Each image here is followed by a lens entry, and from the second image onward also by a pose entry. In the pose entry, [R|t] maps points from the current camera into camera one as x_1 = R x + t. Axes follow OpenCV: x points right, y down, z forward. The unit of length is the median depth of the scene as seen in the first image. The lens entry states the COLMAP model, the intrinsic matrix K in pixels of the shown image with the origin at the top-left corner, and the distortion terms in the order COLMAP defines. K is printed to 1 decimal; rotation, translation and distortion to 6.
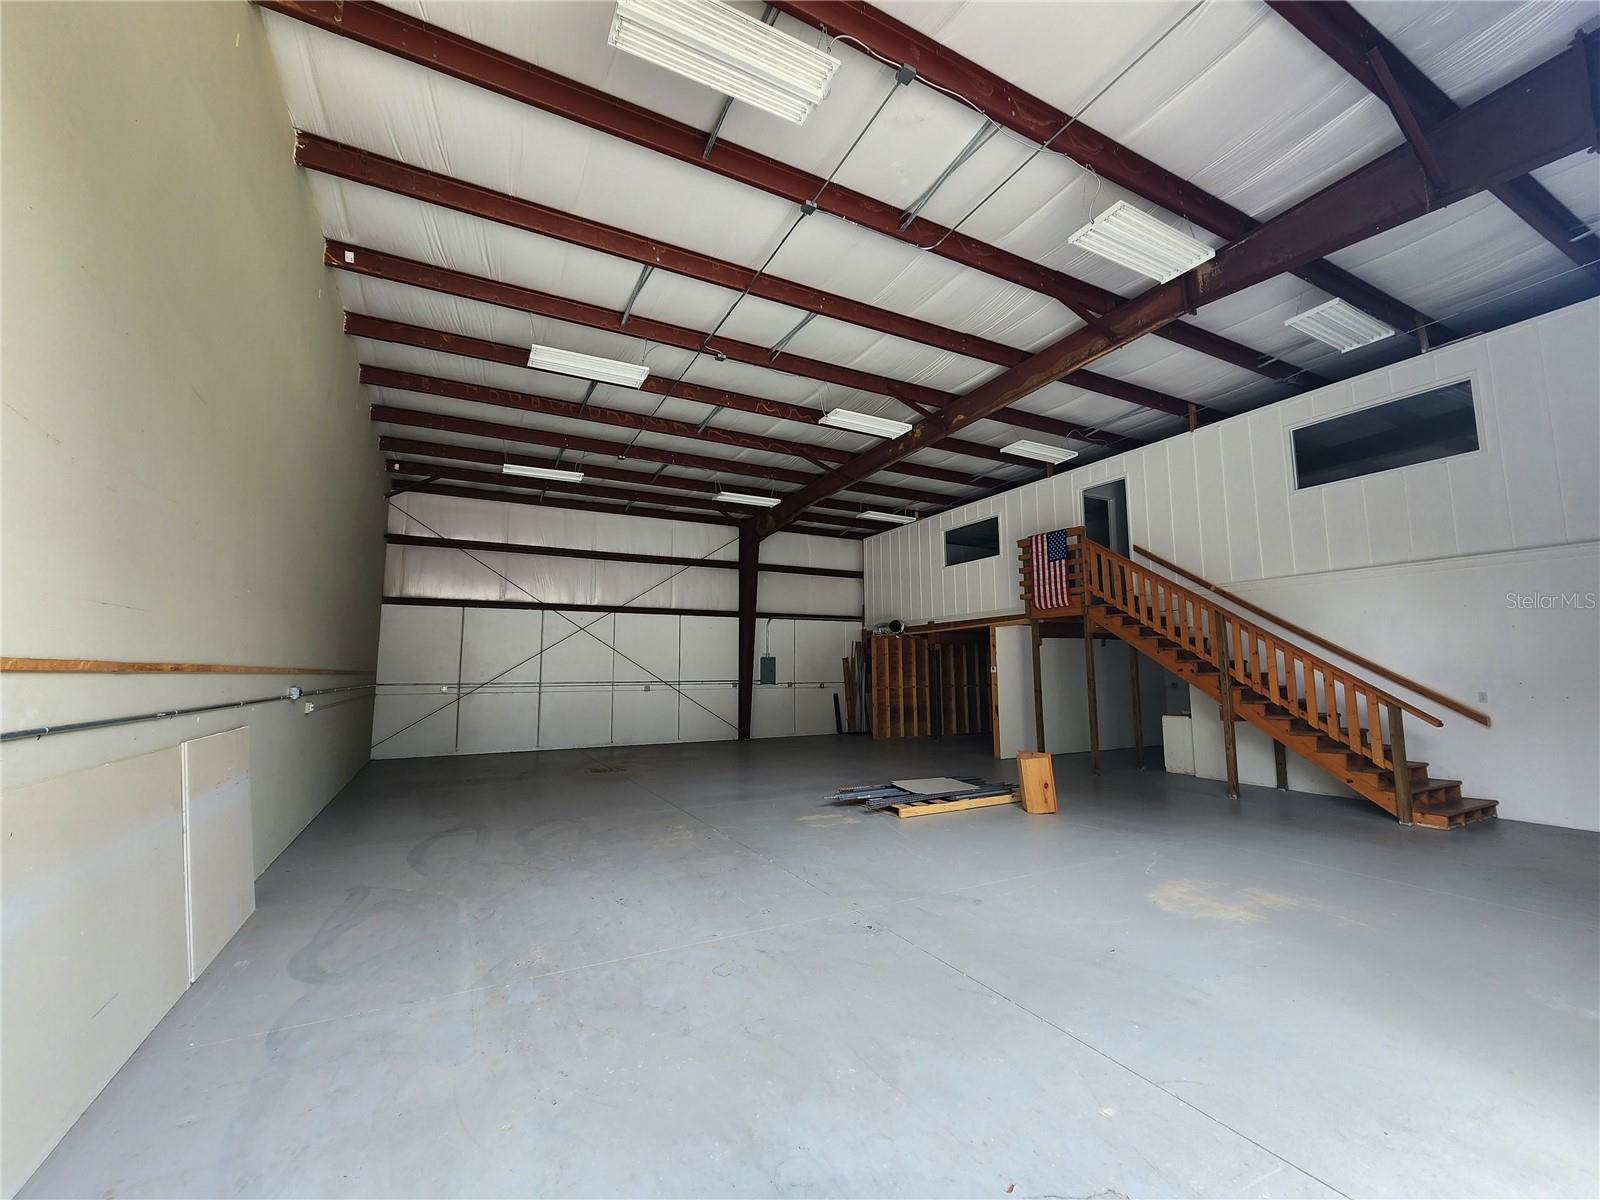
lens RADIAL K [[658.3, 0, 801.5], [0, 658.3, 599.1], [0, 0, 1]] dist [0.002518, -0.001126]
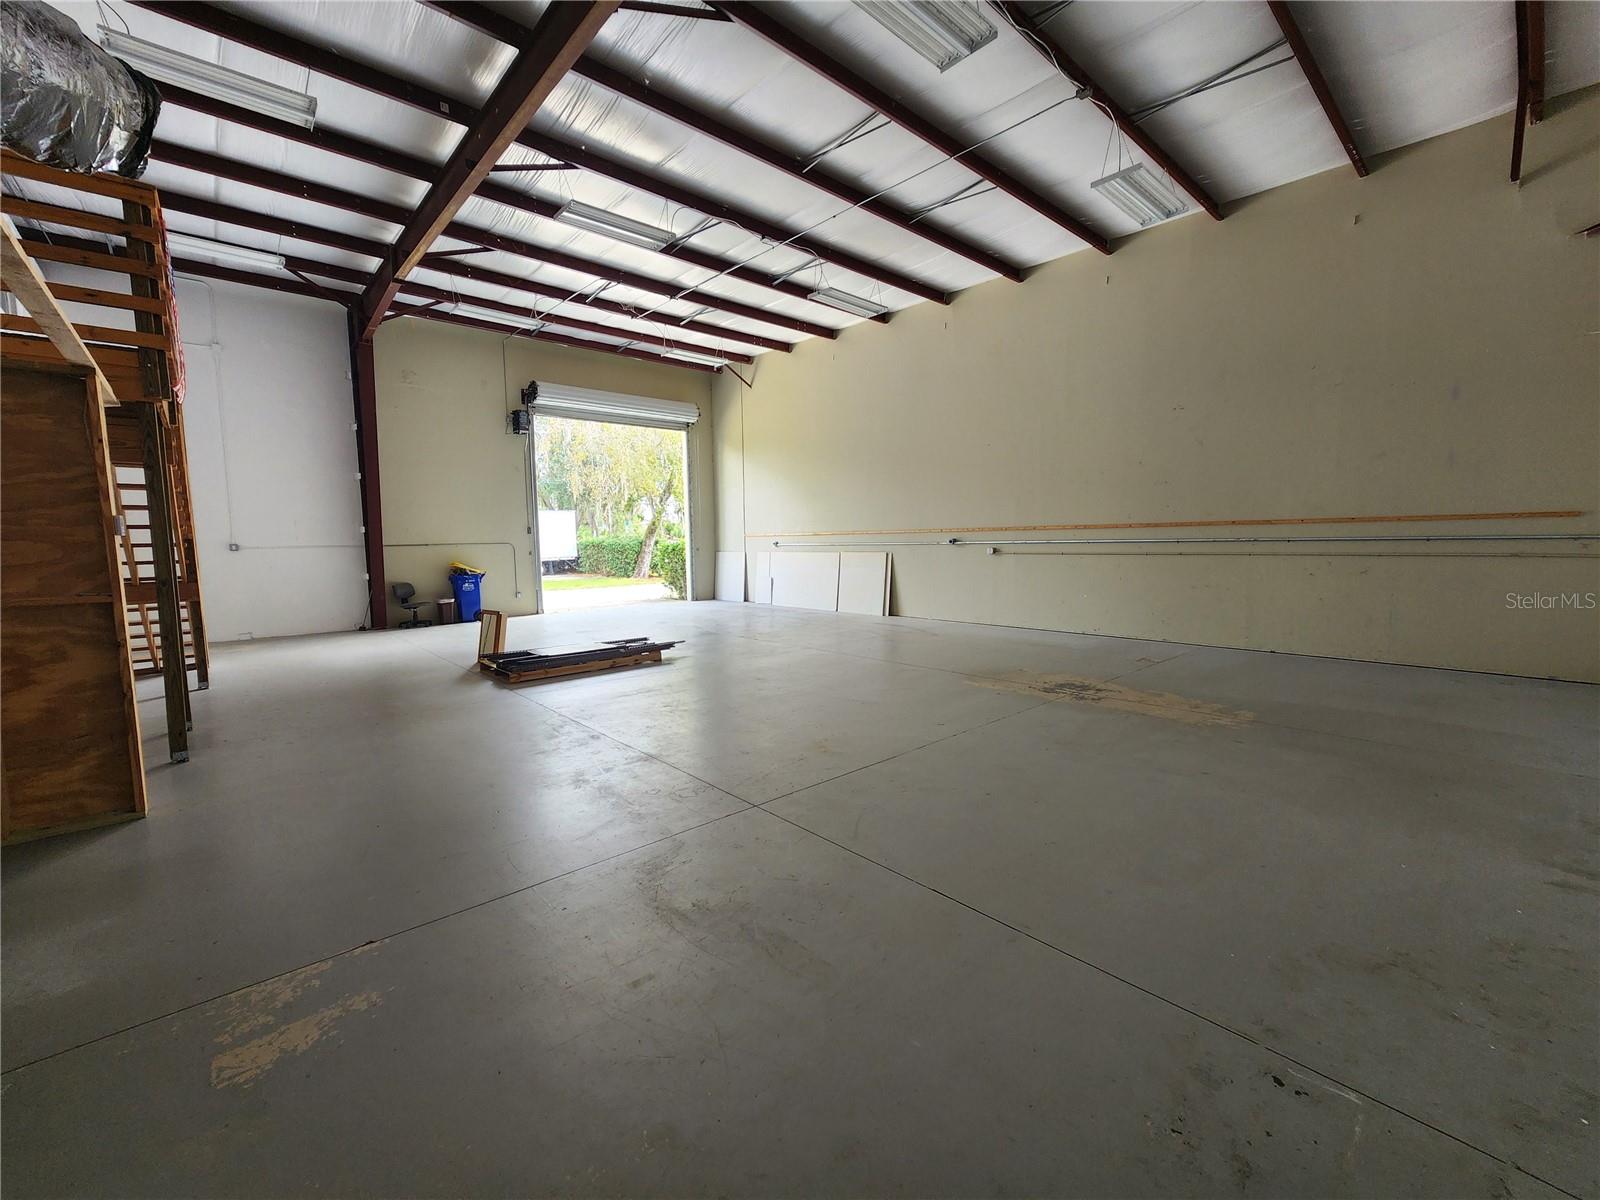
lens RADIAL K [[658.3, 0, 802.0], [0, 658.3, 599.2], [0, 0, 1]] dist [0.002518, -0.001126]
pose [[-0.970470, 0.041818, -0.237570, 0.061436], [0.047887, 0.998656, -0.019830, 0.151807], [0.236421, -0.030621, -0.971168, 1.282870]]
